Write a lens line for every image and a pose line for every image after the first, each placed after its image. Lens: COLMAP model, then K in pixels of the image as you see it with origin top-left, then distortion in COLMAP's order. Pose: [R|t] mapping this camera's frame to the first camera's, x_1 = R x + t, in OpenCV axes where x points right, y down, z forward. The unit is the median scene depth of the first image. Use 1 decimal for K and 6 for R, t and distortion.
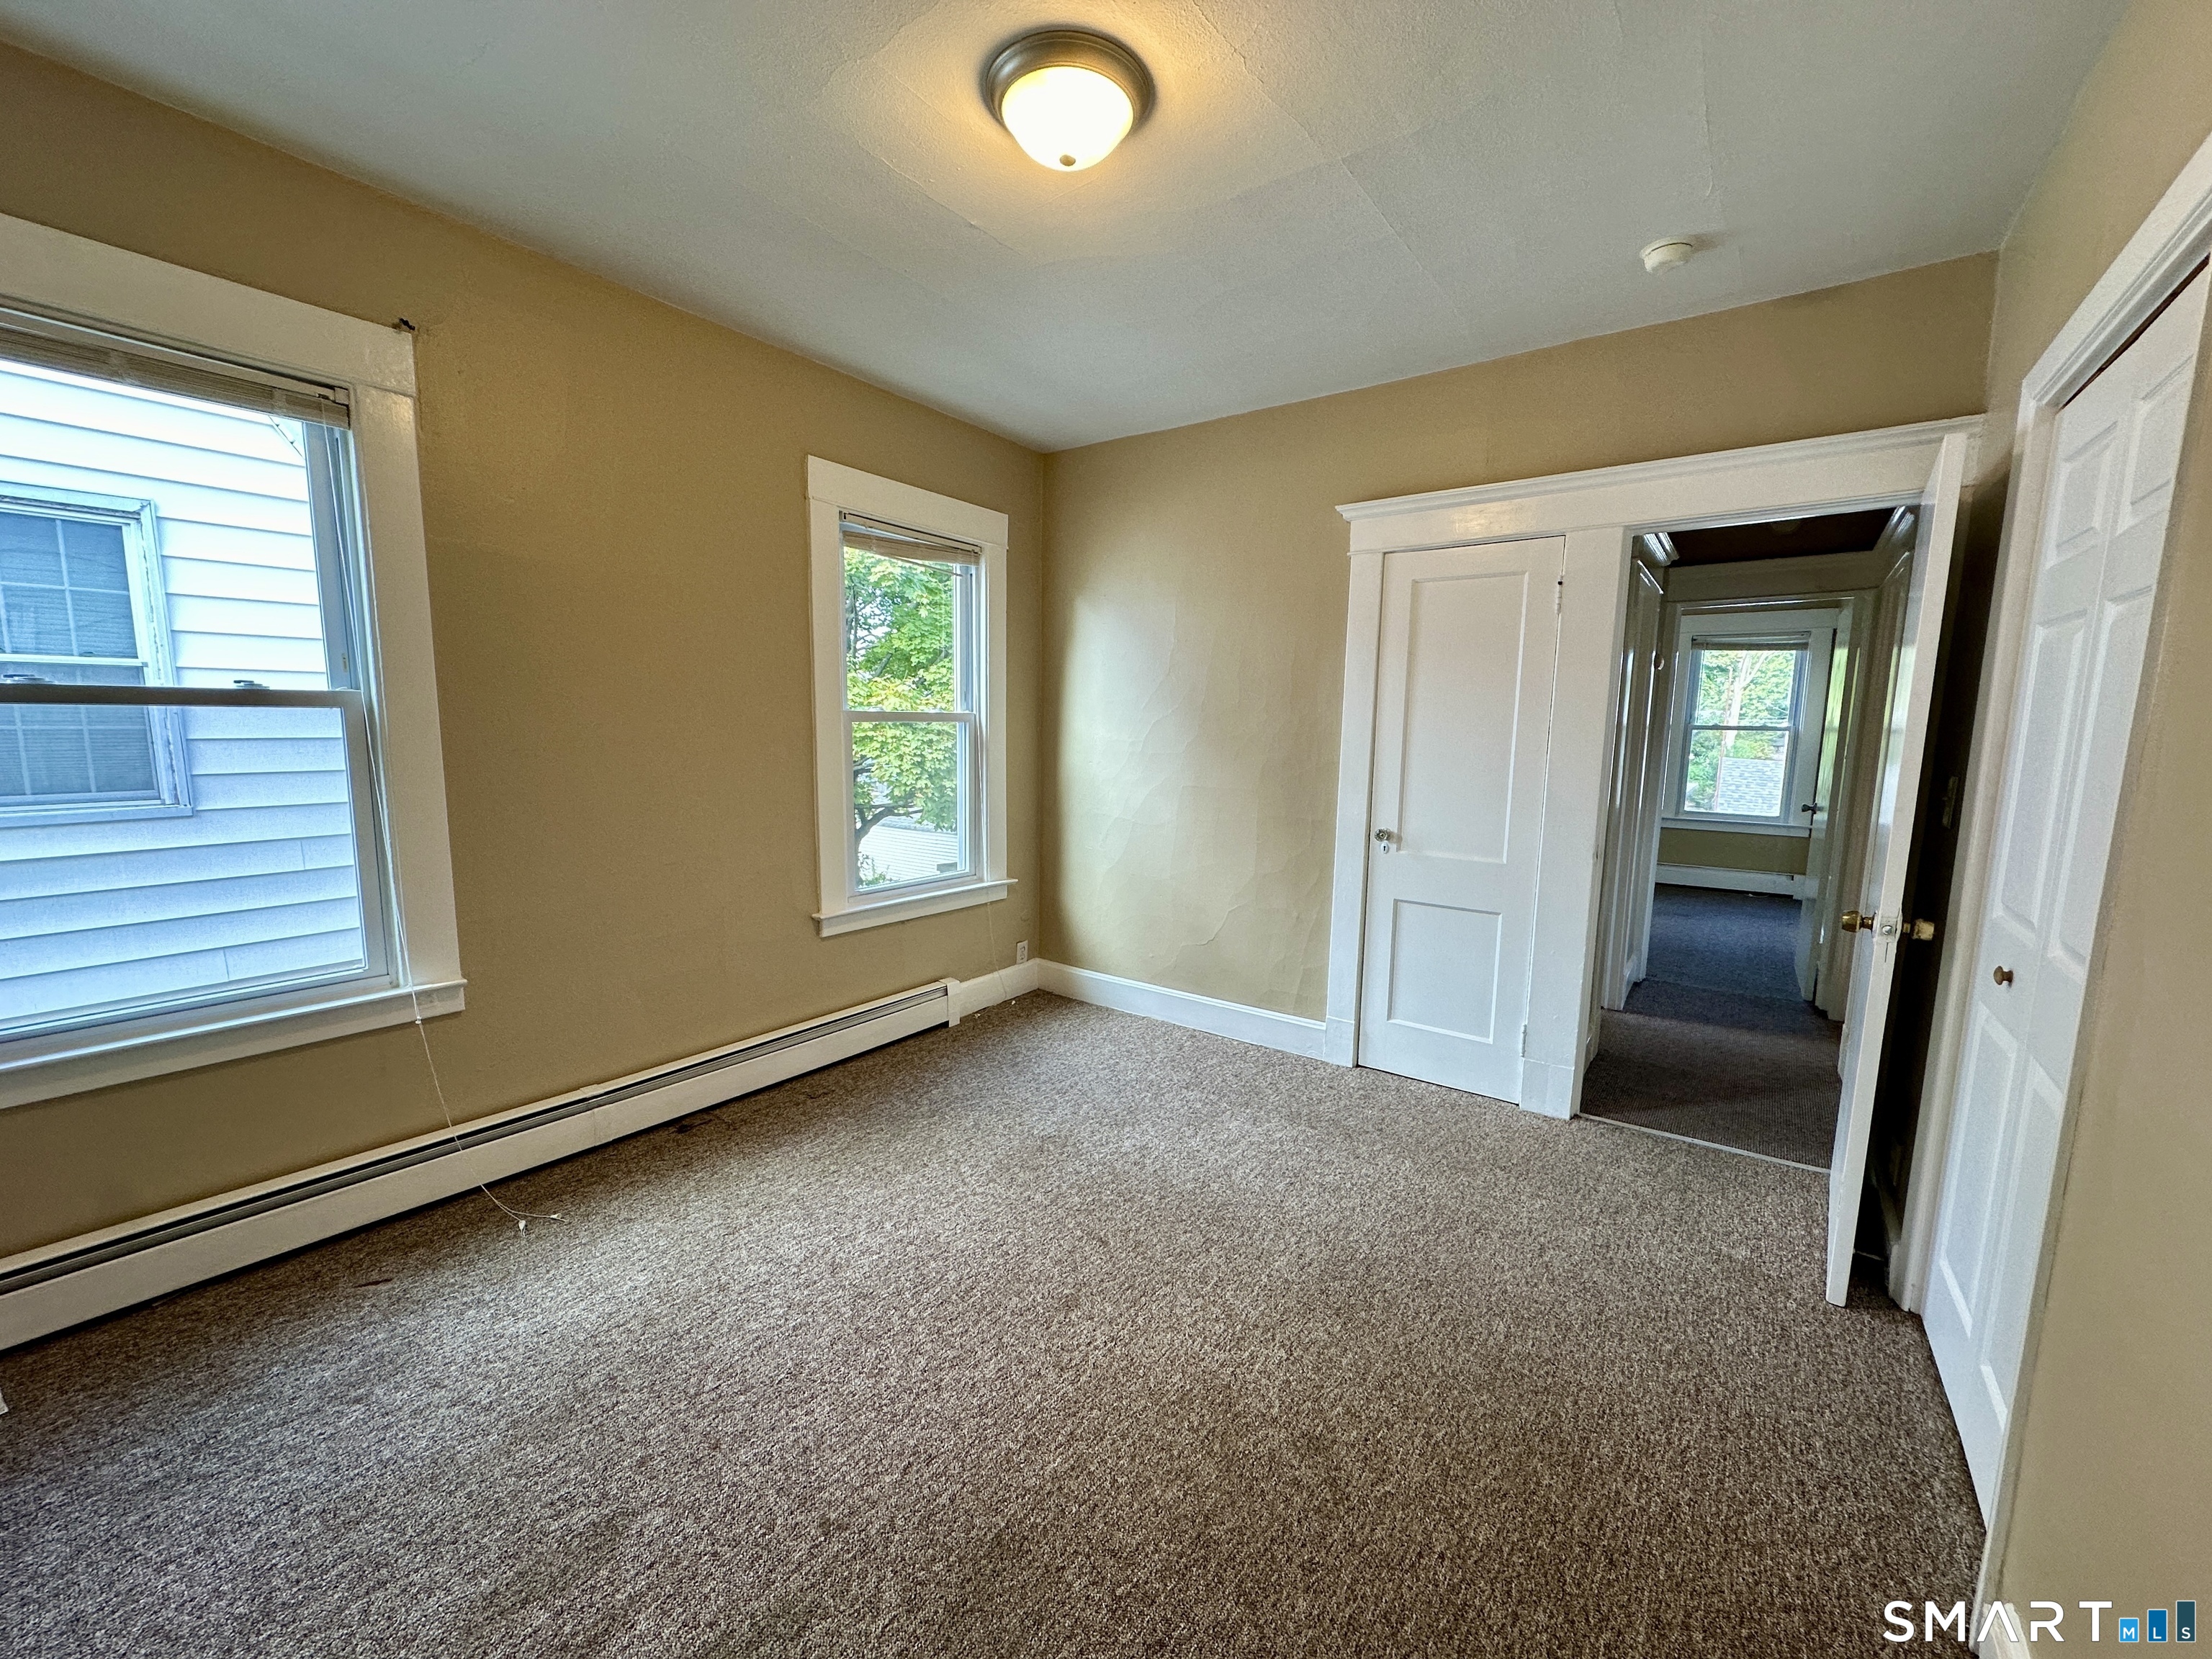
lens RADIAL K [[880.6, 0, 1105.0], [0, 880.6, 826.2], [0, 0, 1]] dist [-0.000877, 0.000887]
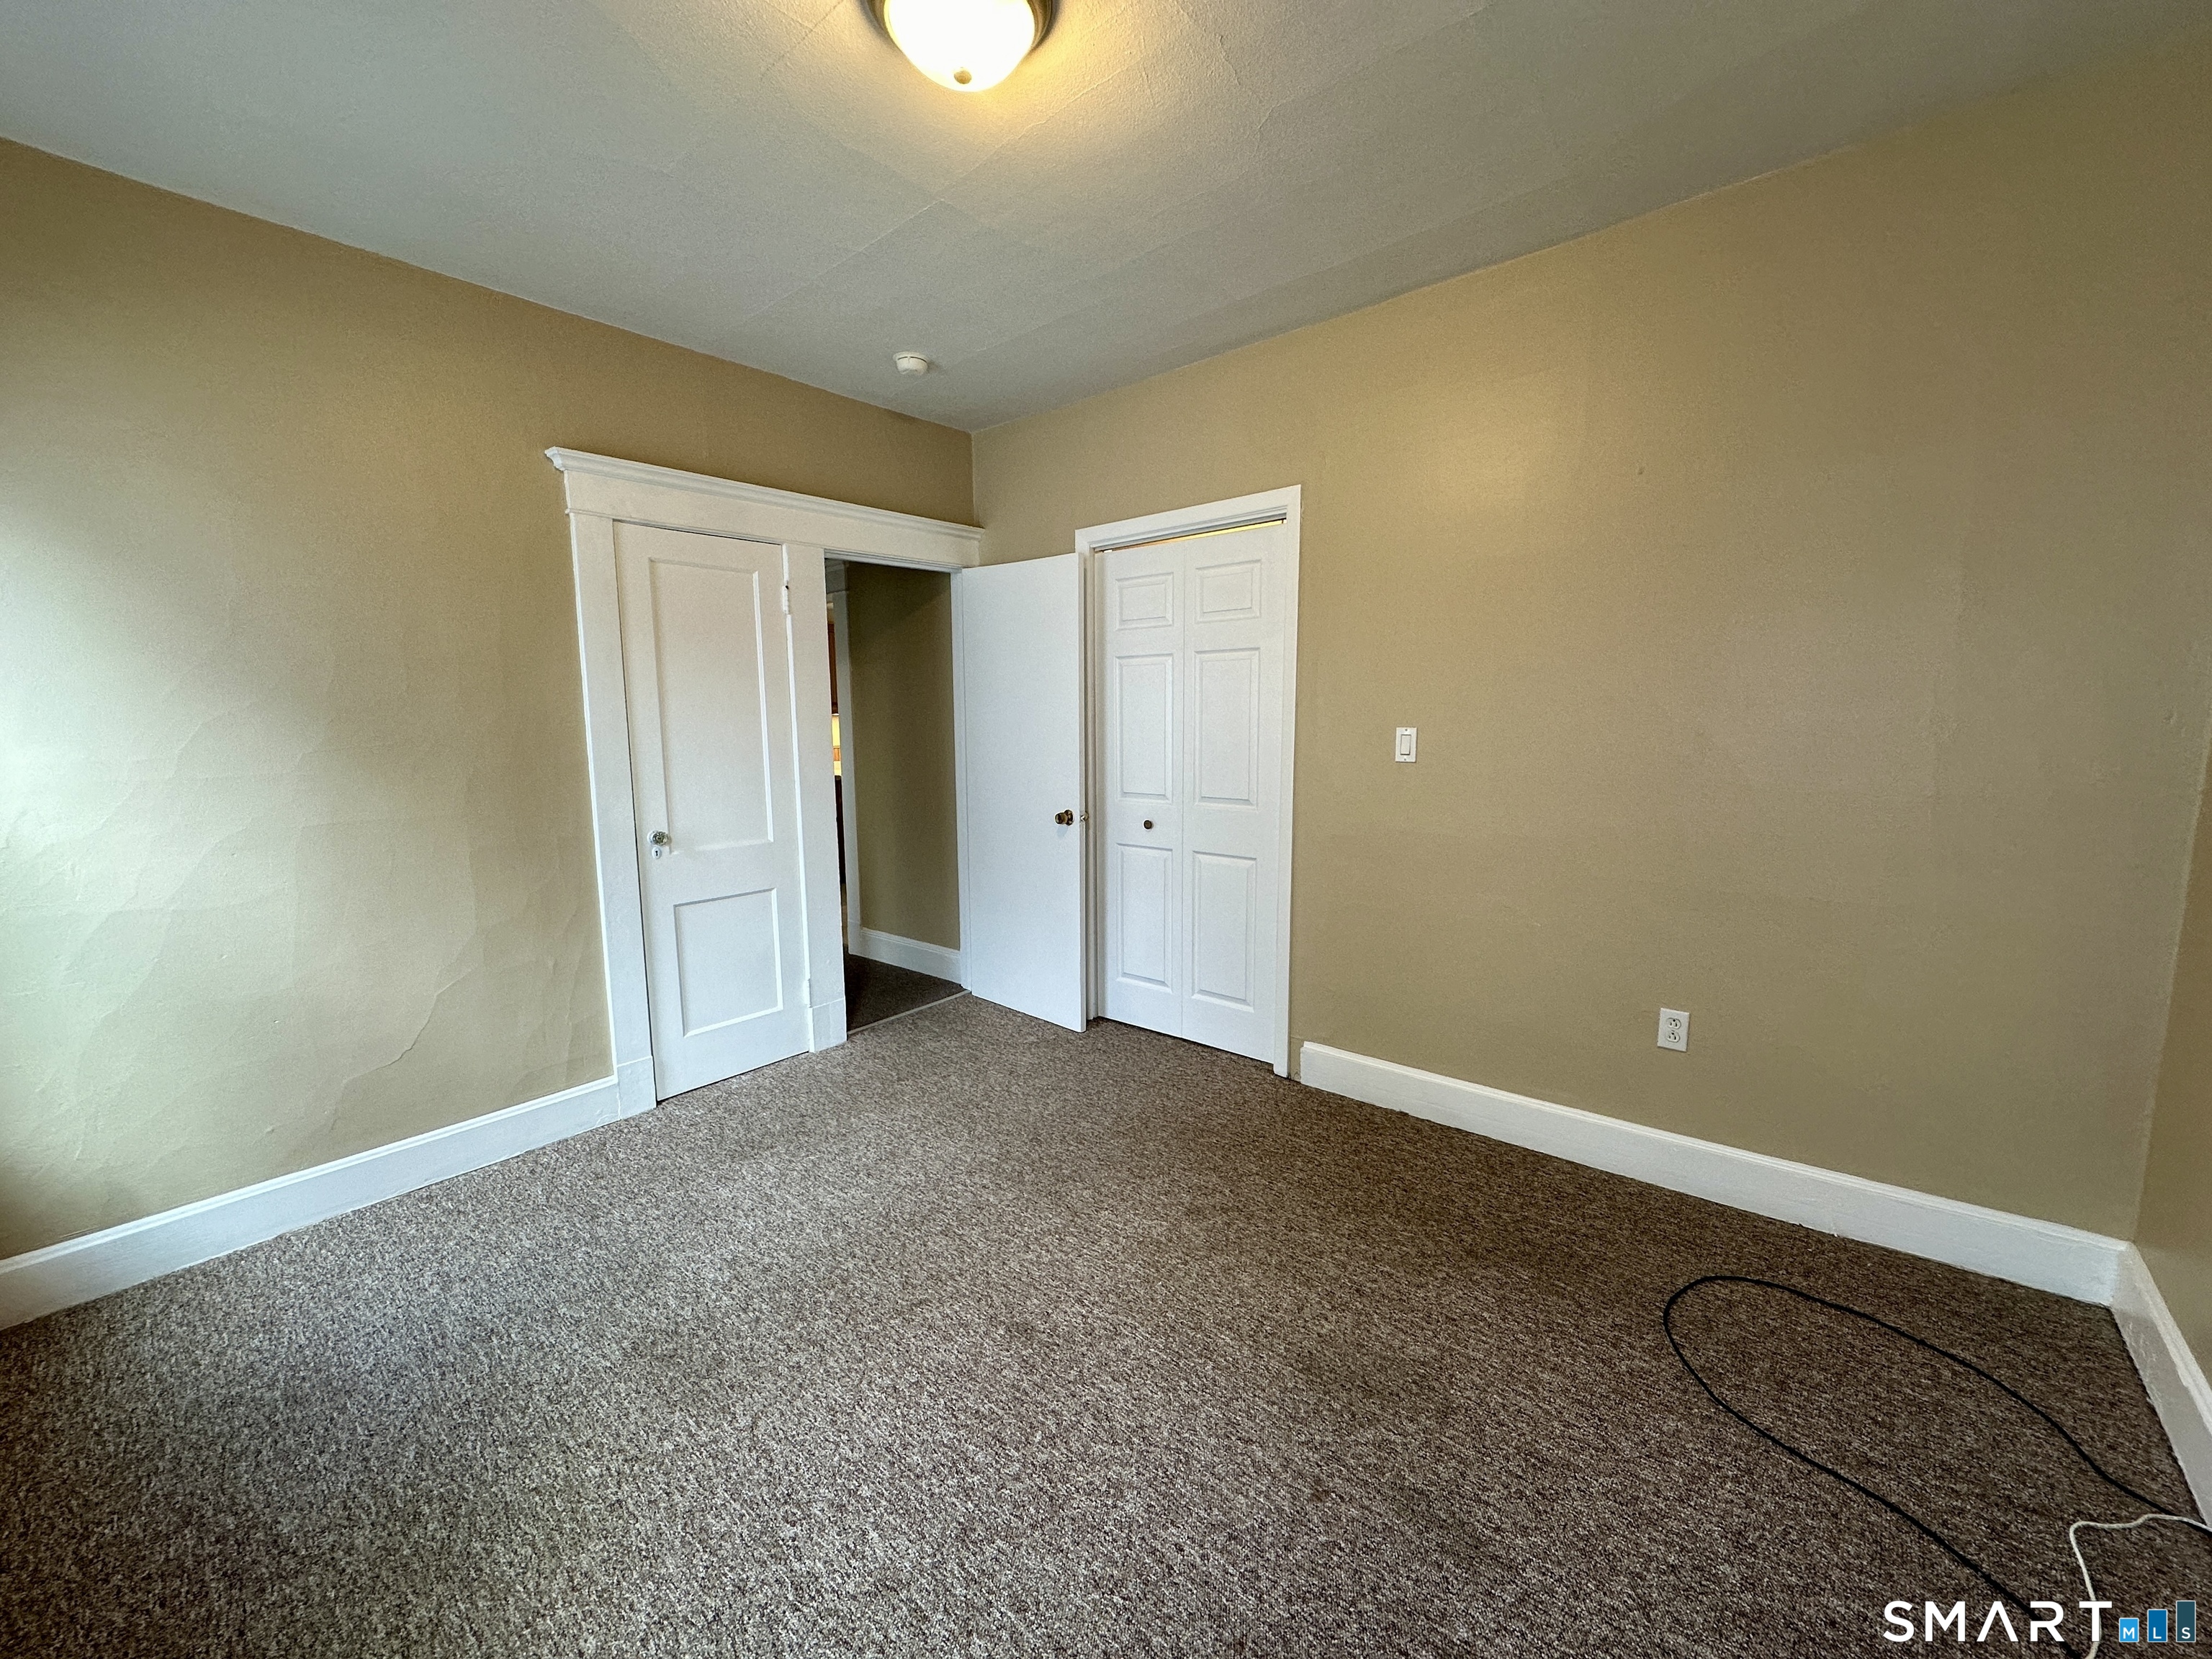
lens RADIAL K [[880.6, 0, 1108.2], [0, 880.6, 821.6], [0, 0, 1]] dist [-0.000877, 0.000887]
pose [[0.065339, -0.137886, 0.988291, -0.608905], [0.134112, 0.982635, 0.128230, -0.068002], [-0.988810, 0.124163, 0.082697, 0.522764]]
